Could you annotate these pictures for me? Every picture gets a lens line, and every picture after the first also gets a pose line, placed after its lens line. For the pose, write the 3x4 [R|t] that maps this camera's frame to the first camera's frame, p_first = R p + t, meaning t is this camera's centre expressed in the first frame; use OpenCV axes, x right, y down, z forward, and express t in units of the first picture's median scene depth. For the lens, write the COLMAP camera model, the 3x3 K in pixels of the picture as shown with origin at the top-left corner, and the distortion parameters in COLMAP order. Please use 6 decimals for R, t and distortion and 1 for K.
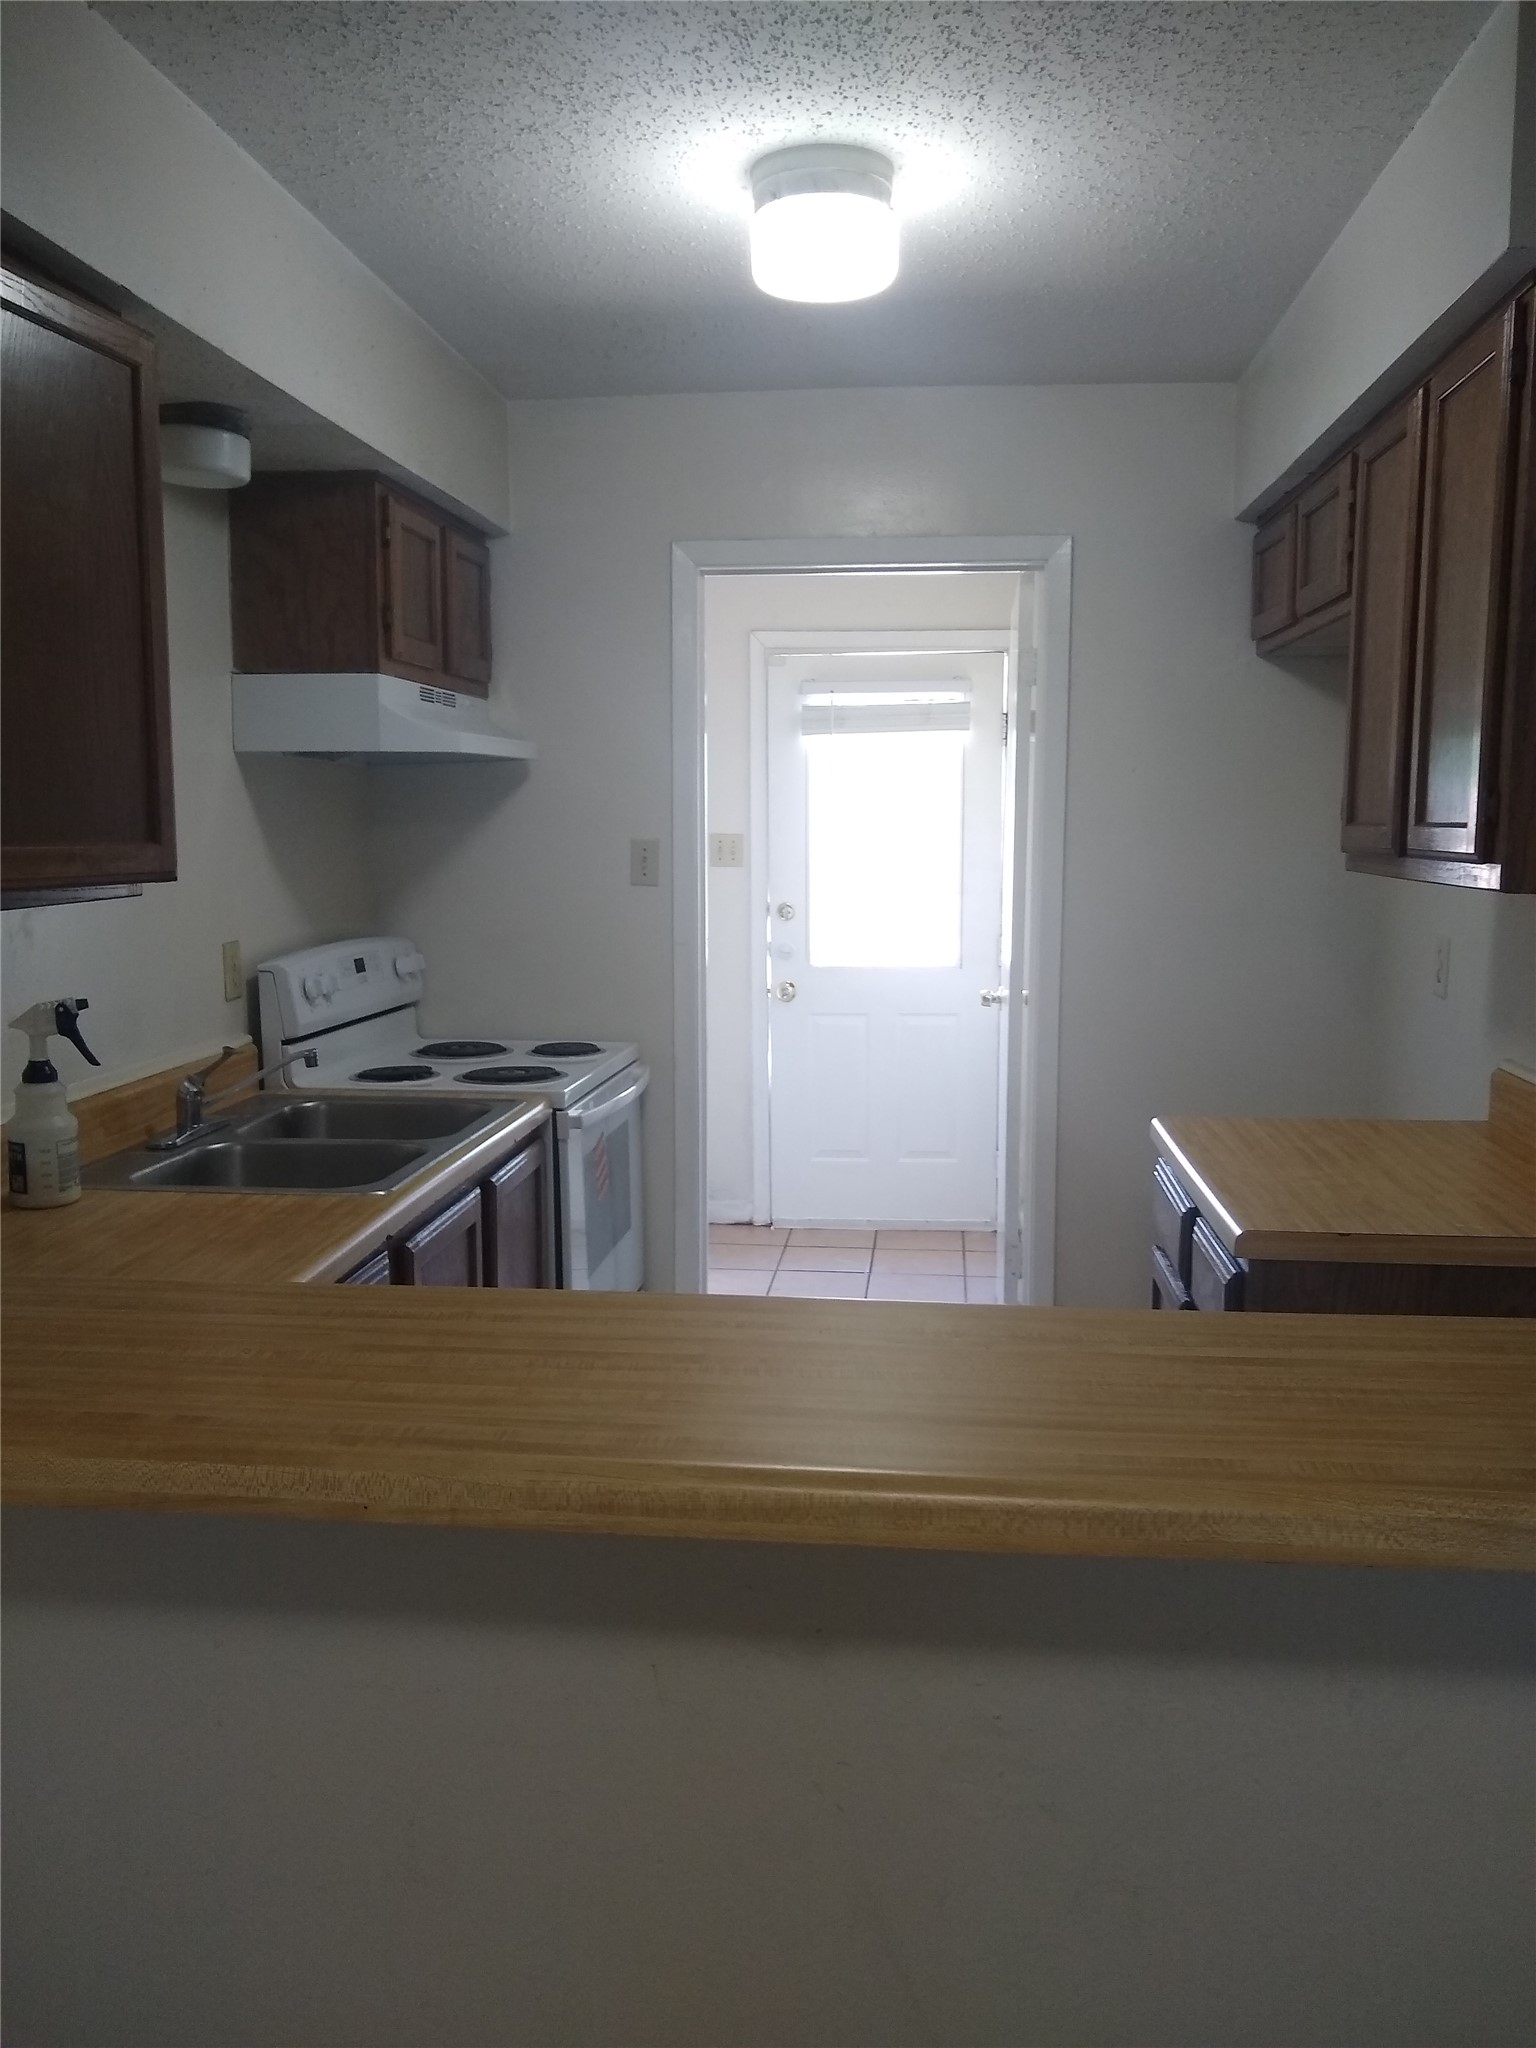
lens RADIAL K [[1649.5, 0, 768.0], [0, 1649.5, 1024.0], [0, 0, 1]] dist [0.001525, 0.014798]
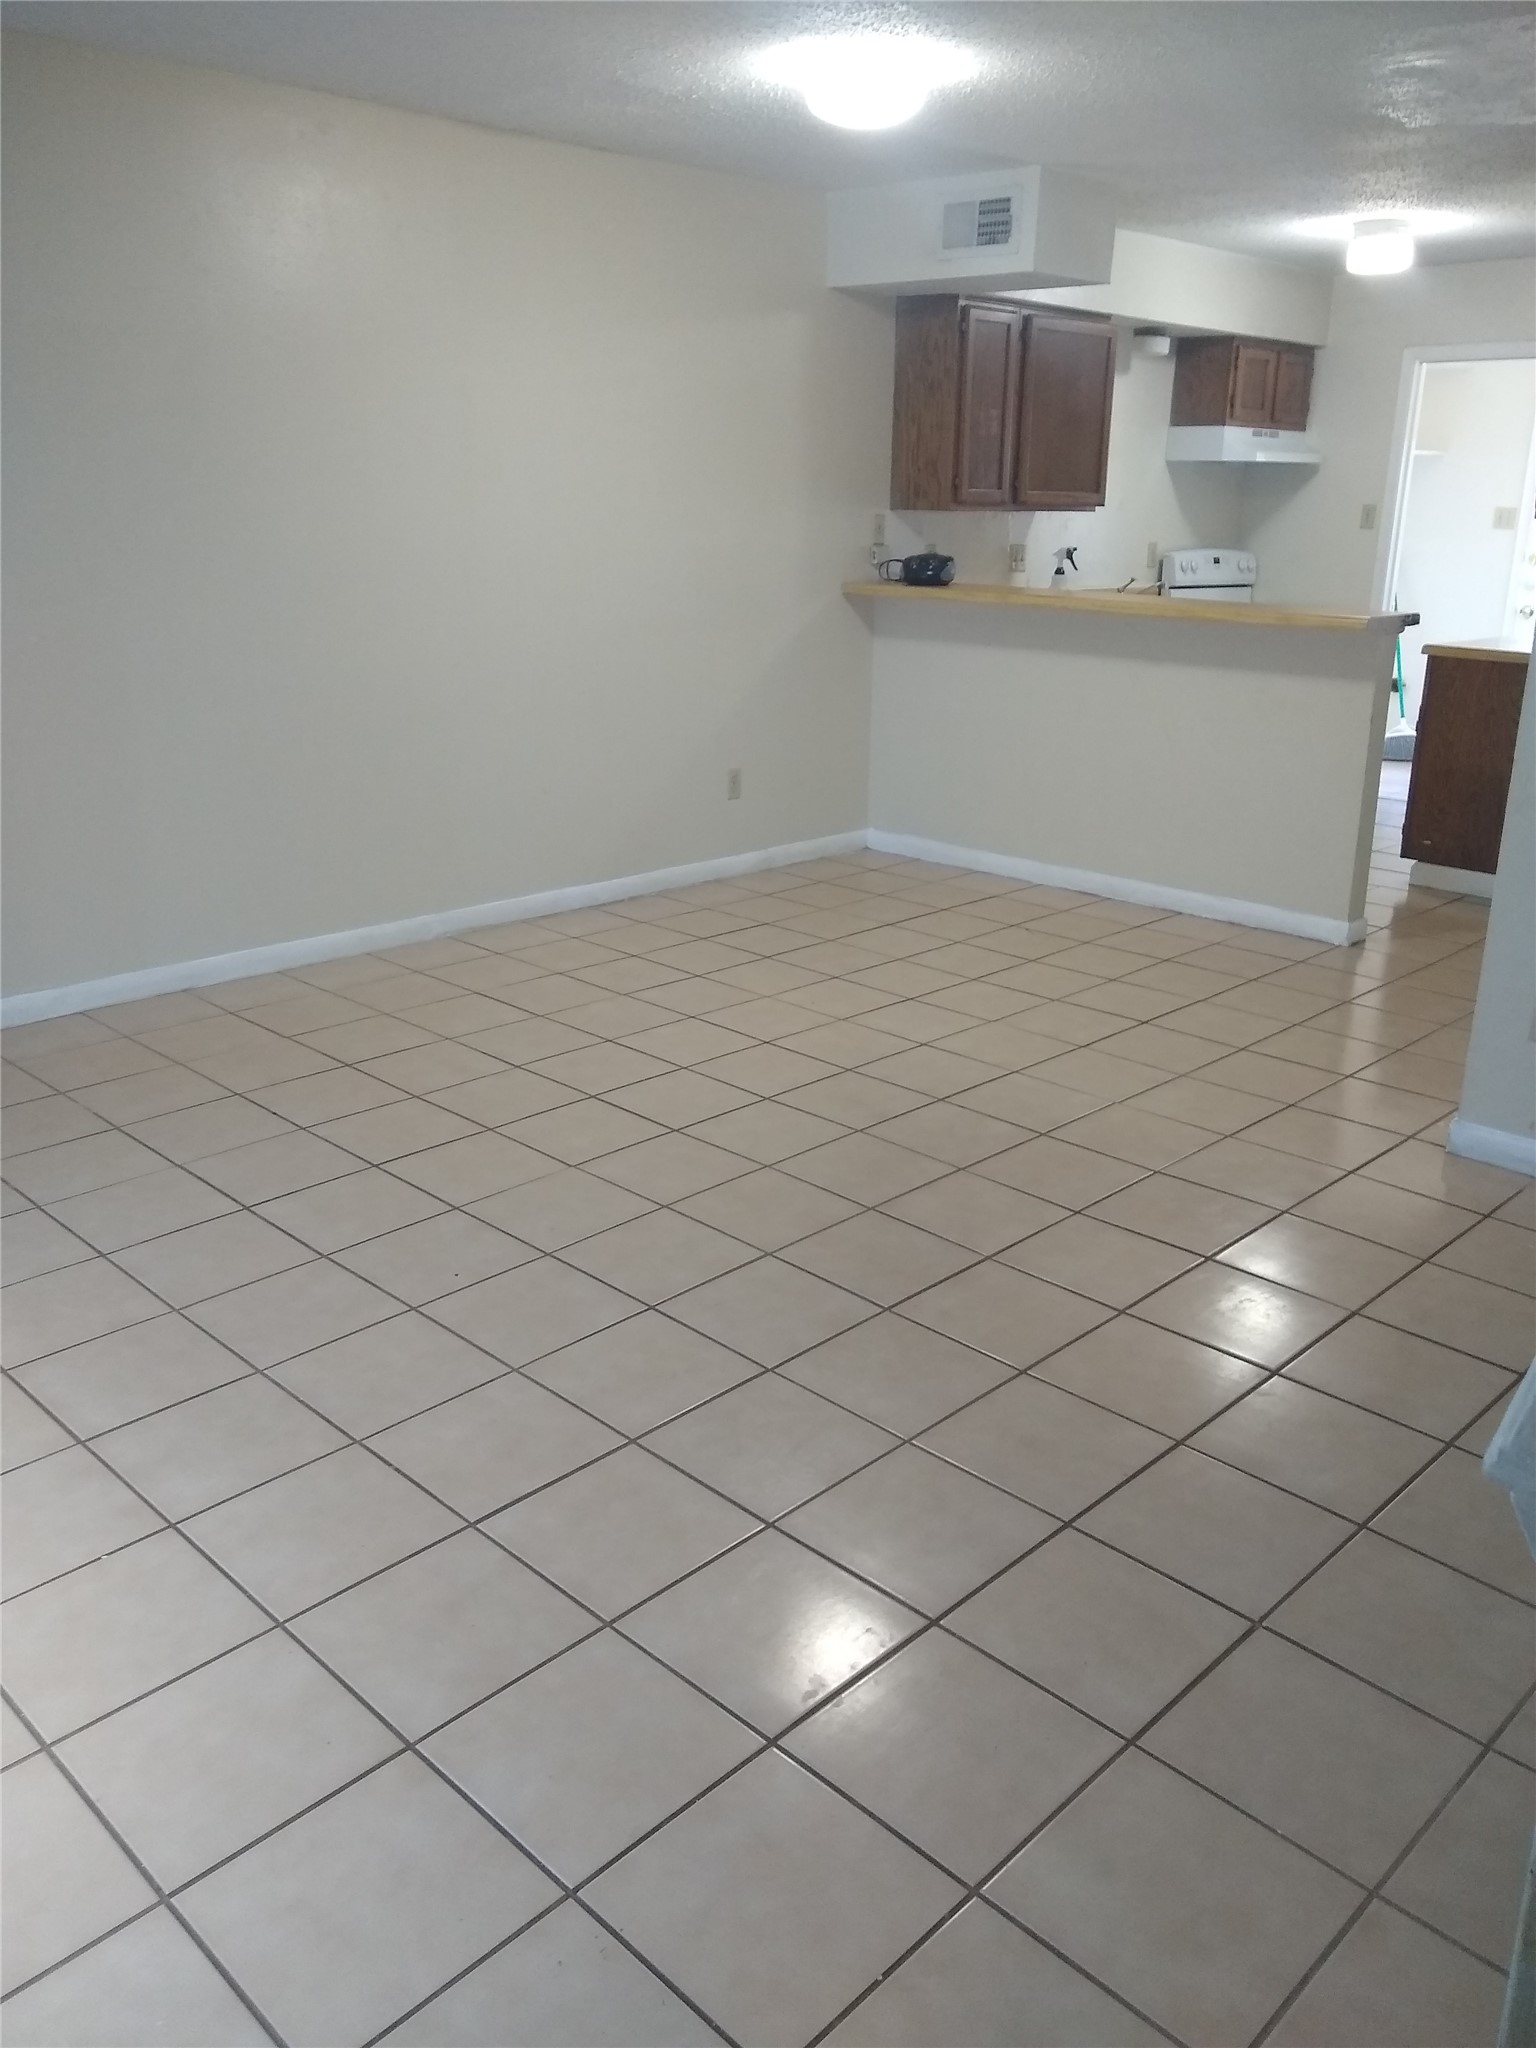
lens RADIAL K [[1649.5, 0, 768.0], [0, 1649.5, 1024.0], [0, 0, 1]] dist [0.001525, 0.014798]
pose [[0.780551, 0.195628, -0.593692, 0.762614], [-0.092338, 0.975432, 0.200015, 0.194473], [0.618235, -0.101302, 0.779438, -1.233105]]
